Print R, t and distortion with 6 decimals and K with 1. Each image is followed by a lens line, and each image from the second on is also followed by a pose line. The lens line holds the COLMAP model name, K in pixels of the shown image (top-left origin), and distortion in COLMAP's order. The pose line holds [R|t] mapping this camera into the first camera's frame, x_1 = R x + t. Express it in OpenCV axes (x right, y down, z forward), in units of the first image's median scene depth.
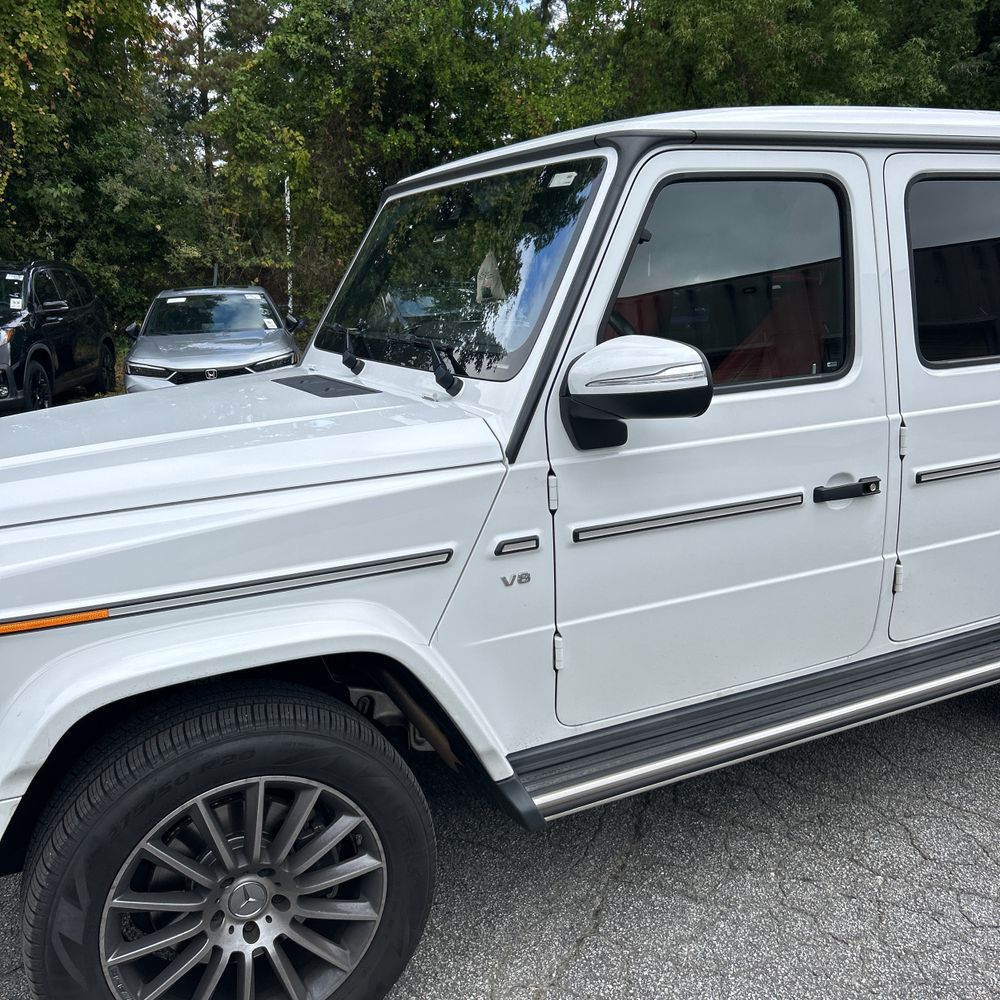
lens RADIAL K [[1012.2, 0, 511.8], [0, 1012.2, 494.4], [0, 0, 1]] dist [0.014495, 0.000000]
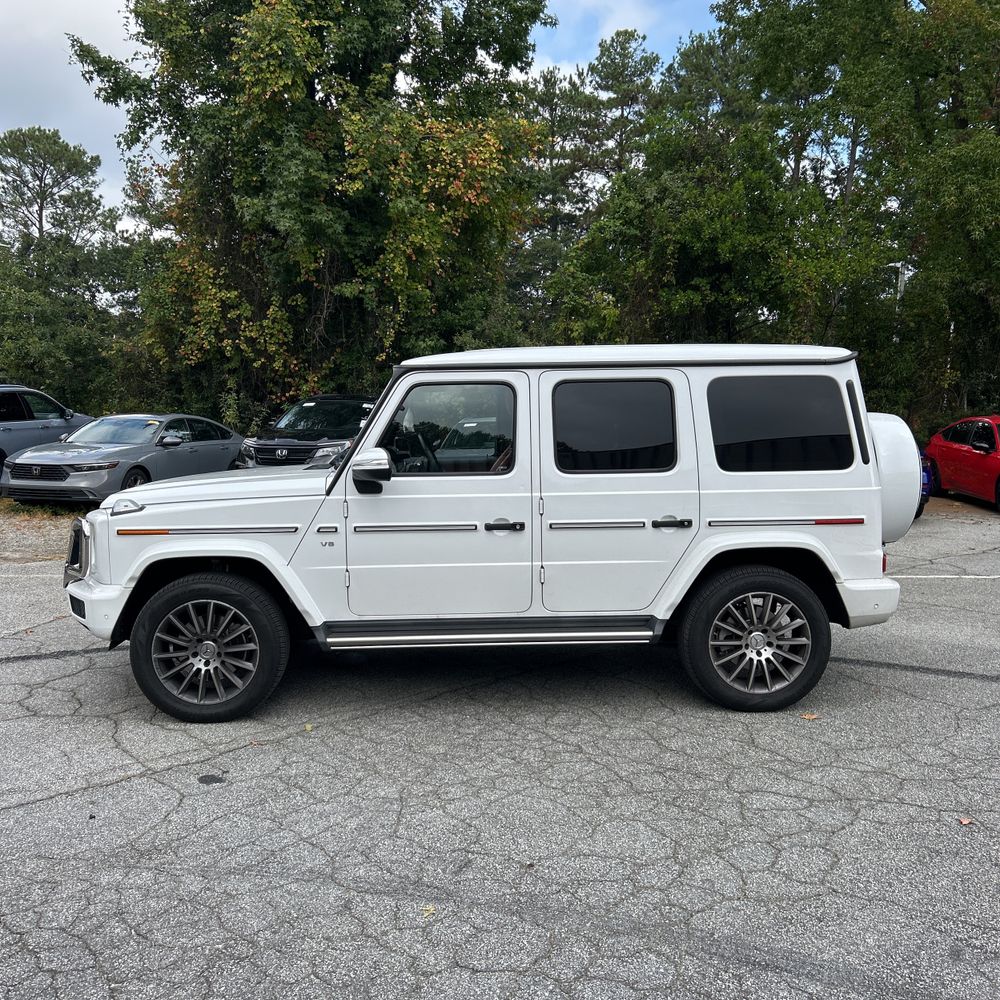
lens RADIAL K [[1012.2, 0, 494.8], [0, 1012.2, 464.6], [0, 0, 1]] dist [0.014495, 0.000000]
pose [[0.910656, 0.048286, -0.410335, 0.259660], [-0.109416, 0.985873, -0.126814, 0.030464], [0.398415, 0.160381, 0.903074, -0.204534]]
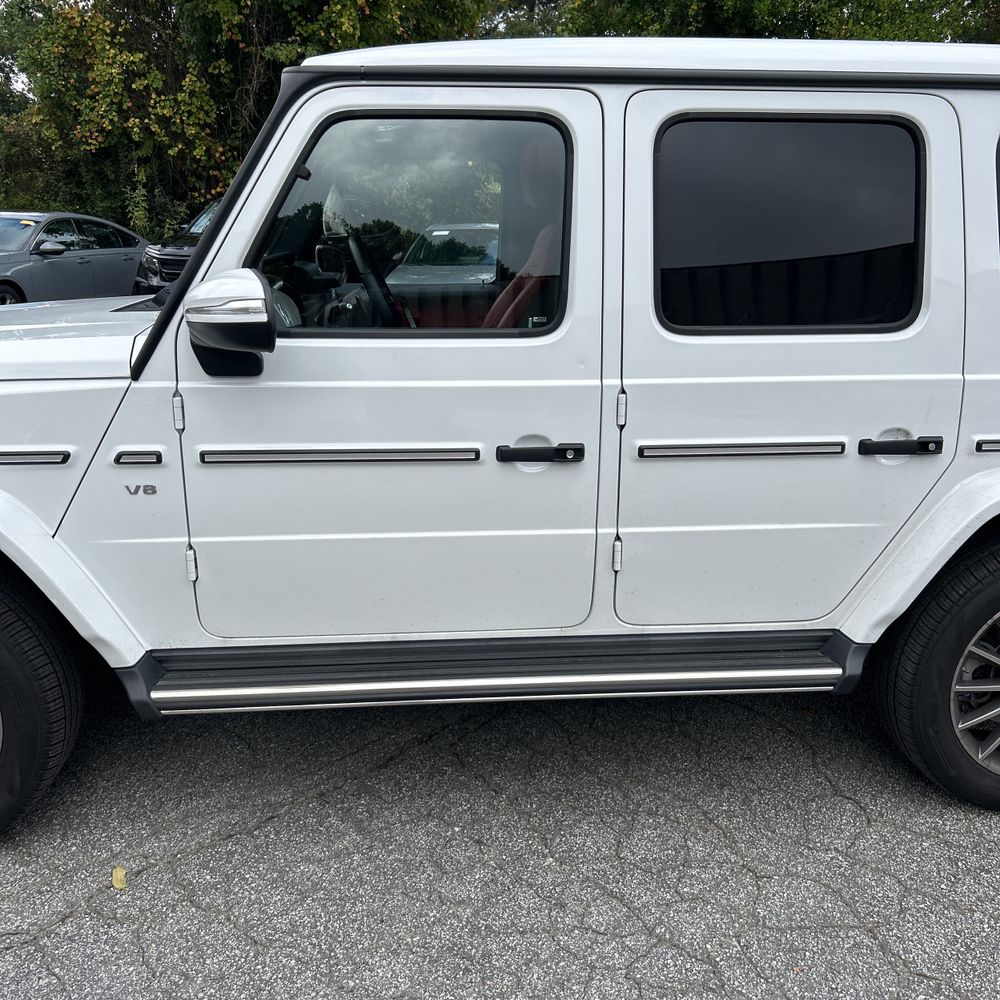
lens RADIAL K [[1012.2, 0, 507.6], [0, 1012.2, 494.4], [0, 0, 1]] dist [0.014495, 0.000000]
pose [[0.927566, 0.136730, -0.347744, 0.142044], [-0.117873, 0.990198, 0.074924, -0.007319], [0.354579, -0.028507, 0.934591, 0.023232]]
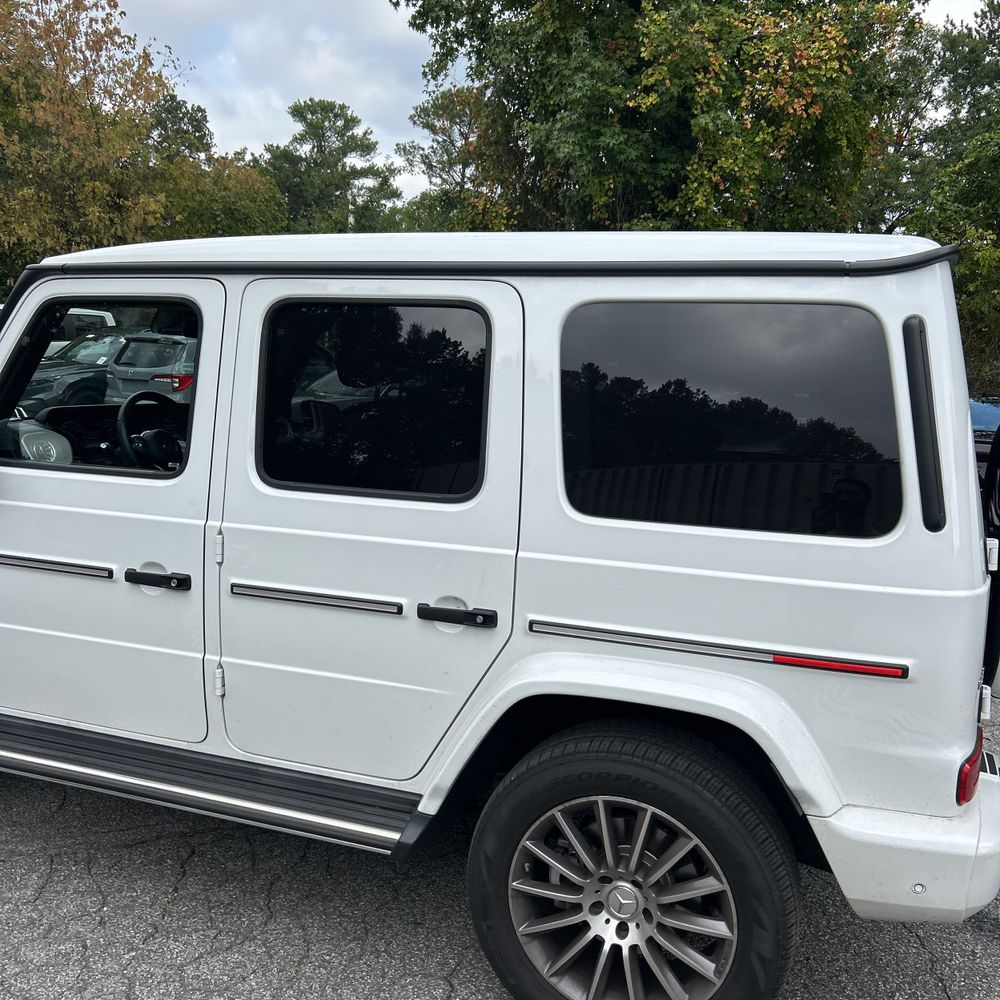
lens RADIAL K [[1012.2, 0, 512.3], [0, 1012.2, 487.1], [0, 0, 1]] dist [0.014495, 0.000000]
pose [[0.672738, 0.145194, -0.725495, 0.305741], [-0.213902, 0.976851, -0.002850, -0.040121], [0.708286, 0.157101, 0.688222, 0.111634]]
